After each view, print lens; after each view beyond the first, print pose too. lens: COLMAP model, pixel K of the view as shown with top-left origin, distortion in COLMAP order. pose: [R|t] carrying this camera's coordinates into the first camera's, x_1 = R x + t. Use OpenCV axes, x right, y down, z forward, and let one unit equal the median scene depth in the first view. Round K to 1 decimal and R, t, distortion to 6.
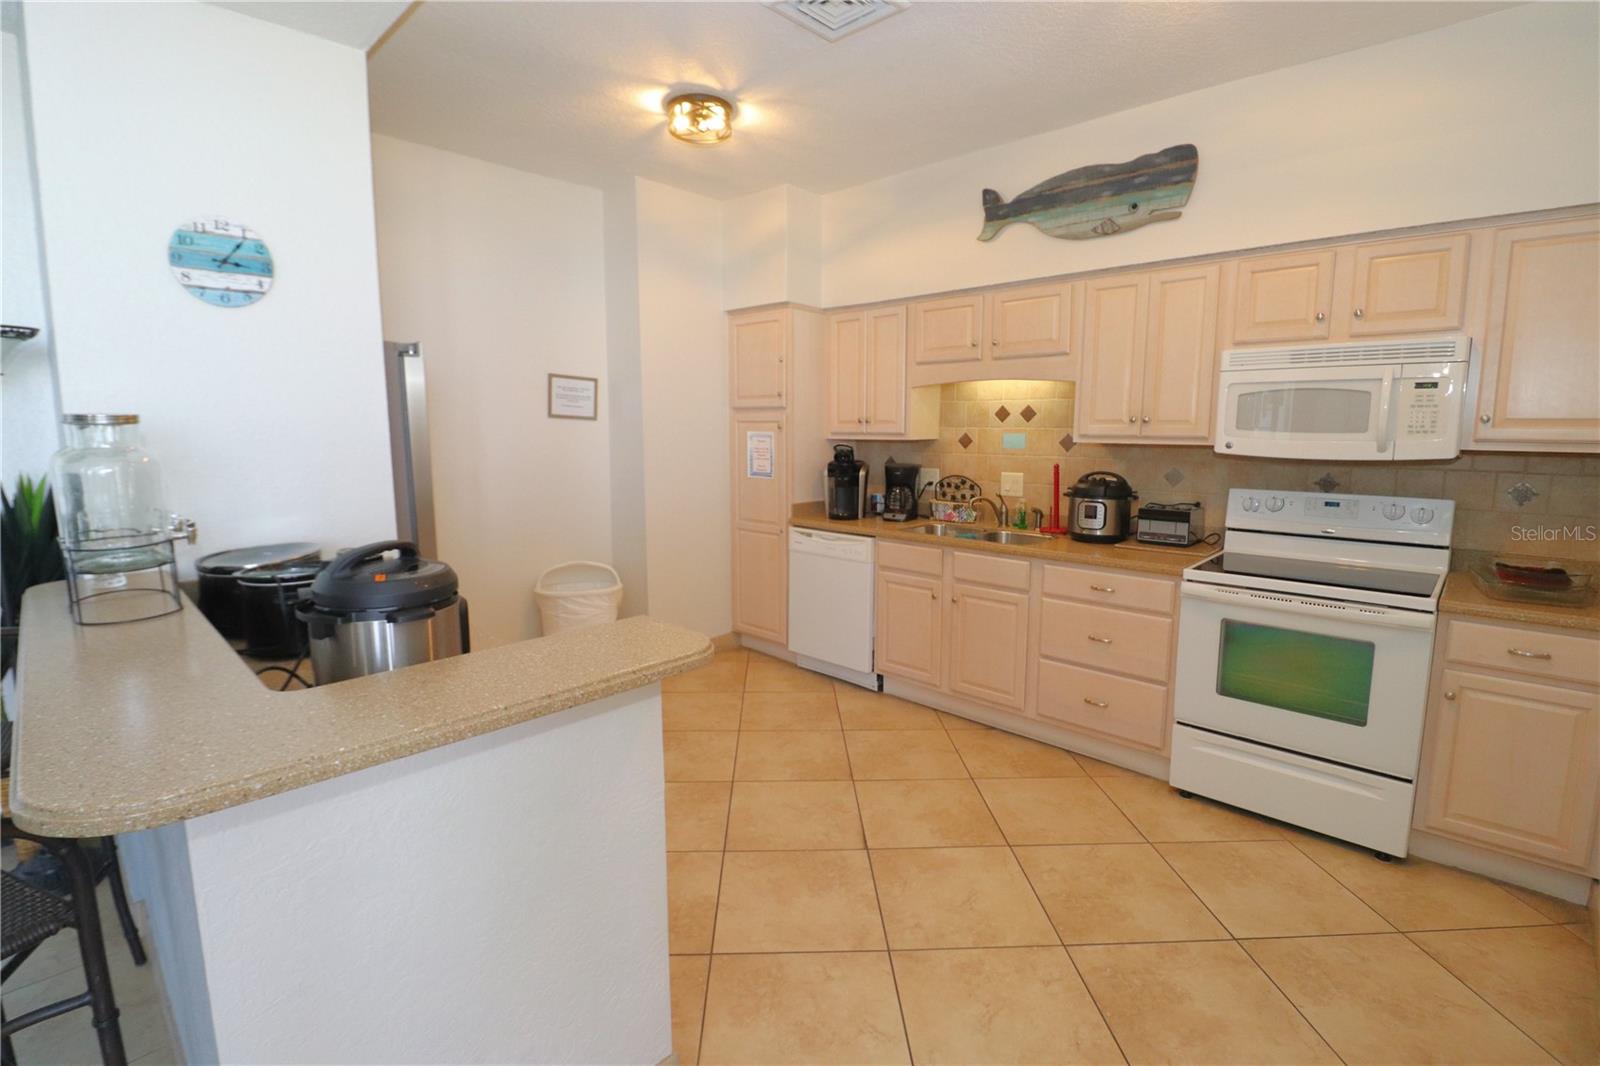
lens RADIAL K [[747.3, 0, 800.2], [0, 747.3, 528.9], [0, 0, 1]] dist [-0.005144, -0.000971]
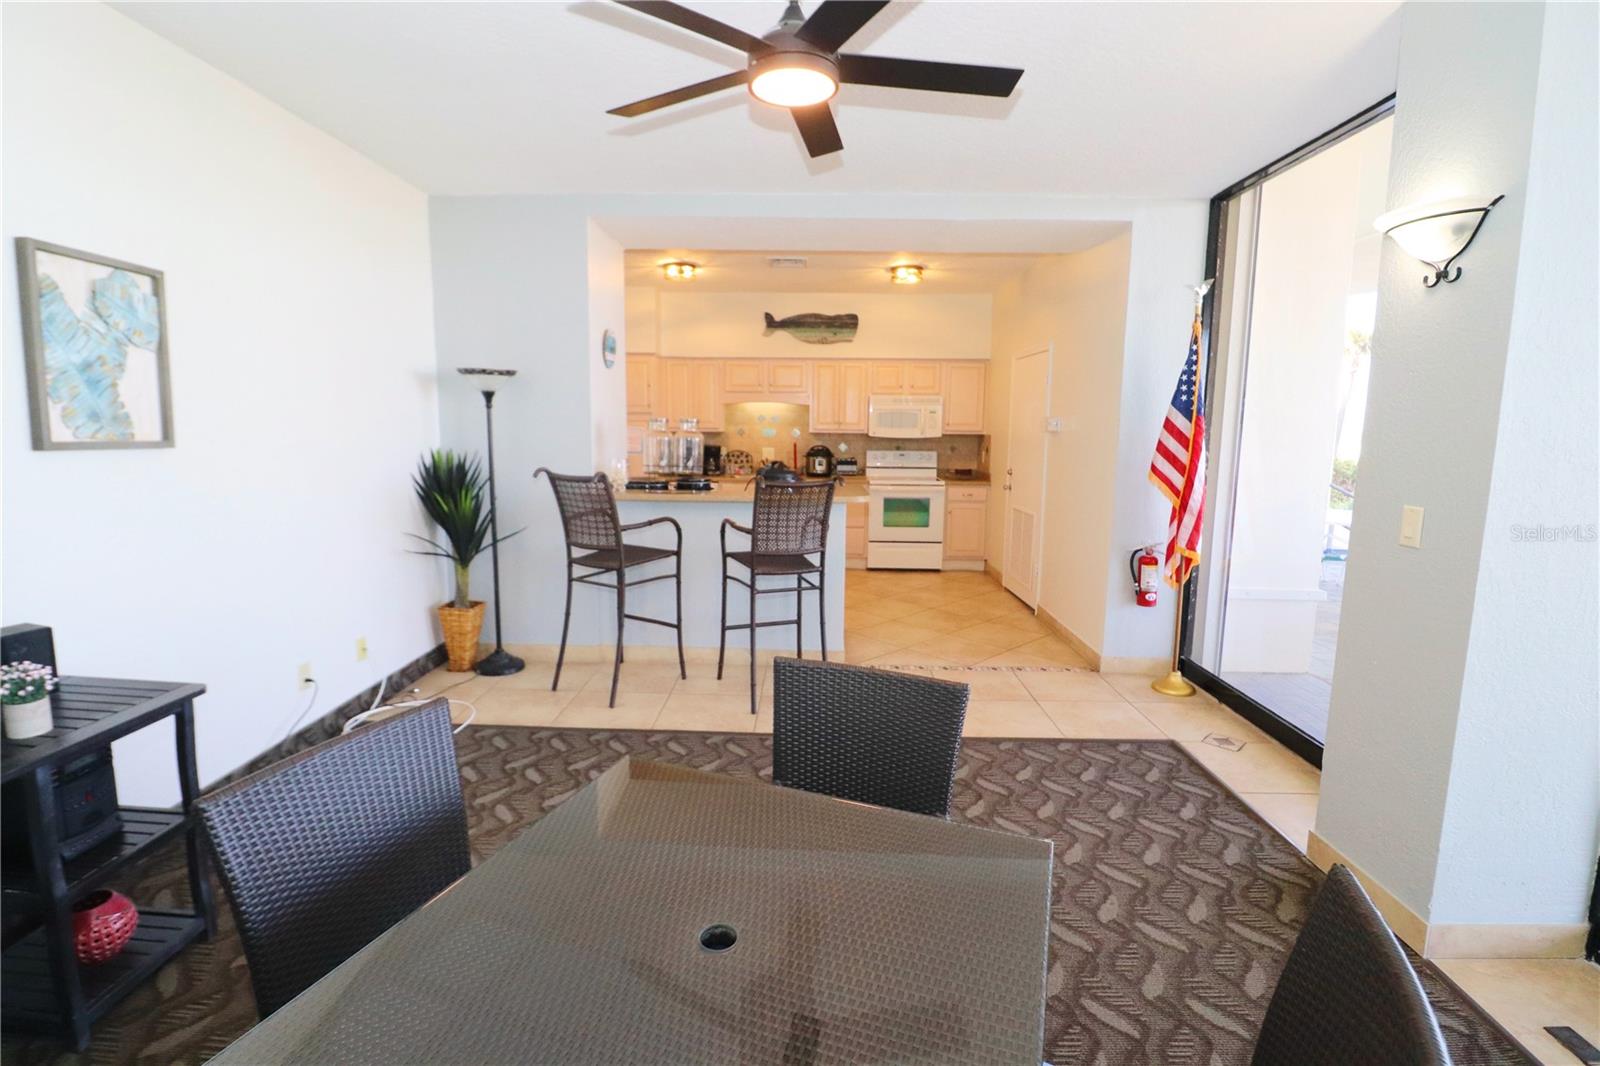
lens RADIAL K [[747.3, 0, 794.2], [0, 747.3, 528.8], [0, 0, 1]] dist [-0.005144, -0.000971]
pose [[0.733588, -0.087340, 0.673959, -1.348131], [0.085416, 0.995693, 0.036061, 0.097448], [-0.674205, 0.031113, 0.737889, -0.683479]]
